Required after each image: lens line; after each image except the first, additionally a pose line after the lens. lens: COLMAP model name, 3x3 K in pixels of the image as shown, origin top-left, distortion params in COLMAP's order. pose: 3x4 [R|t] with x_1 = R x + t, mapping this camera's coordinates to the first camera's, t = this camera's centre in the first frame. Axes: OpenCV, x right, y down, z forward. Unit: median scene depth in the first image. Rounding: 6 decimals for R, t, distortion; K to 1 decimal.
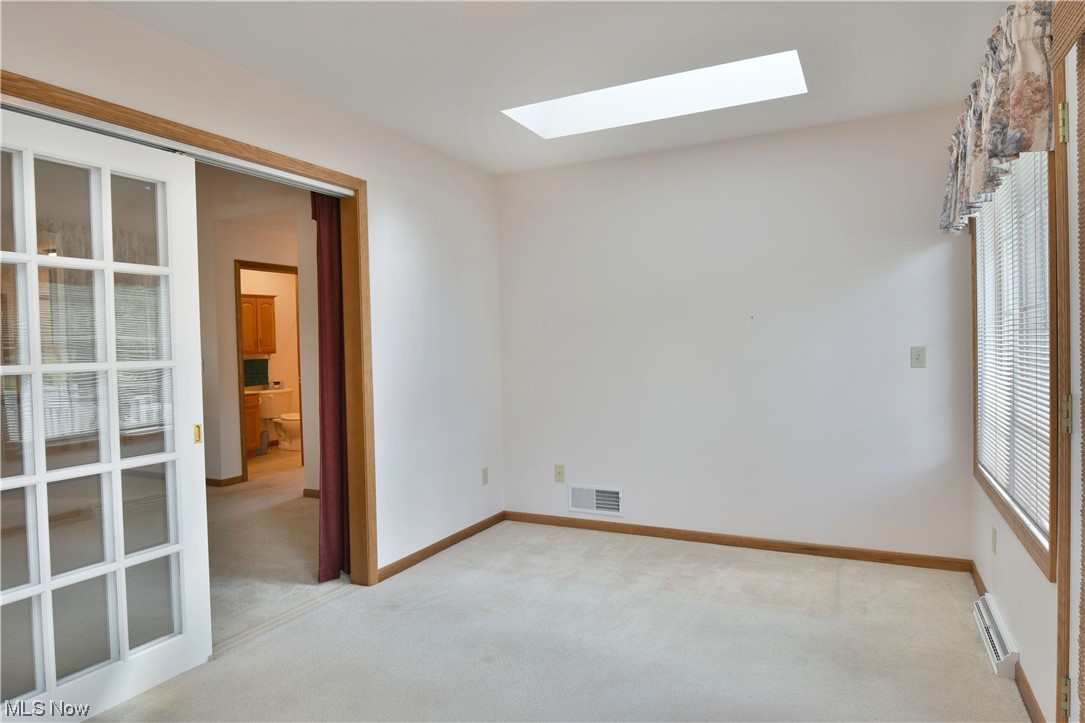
lens RADIAL K [[660.5, 0, 540.4], [0, 660.5, 361.5], [0, 0, 1]] dist [-0.014652, -0.005721]
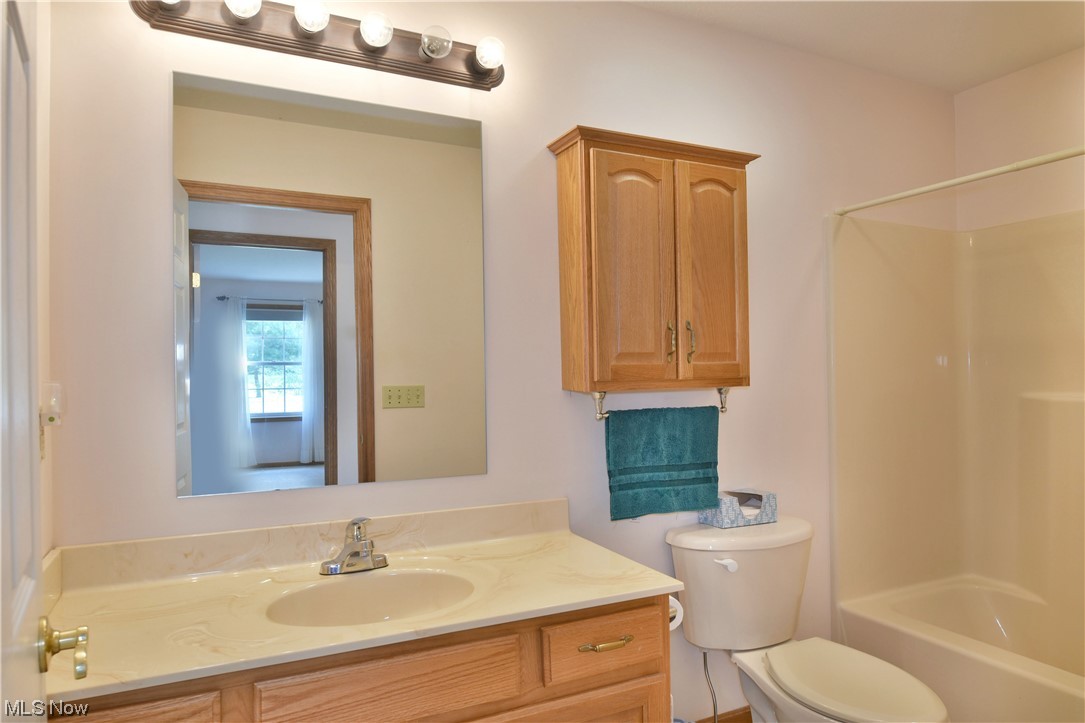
lens RADIAL K [[660.5, 0, 541.2], [0, 660.5, 367.0], [0, 0, 1]] dist [-0.014652, -0.005721]
pose [[0.807460, 0.000346, -0.589922, -0.318139], [-0.016672, 0.999614, -0.022234, -0.012584], [0.589686, 0.027789, 0.807154, 0.752867]]
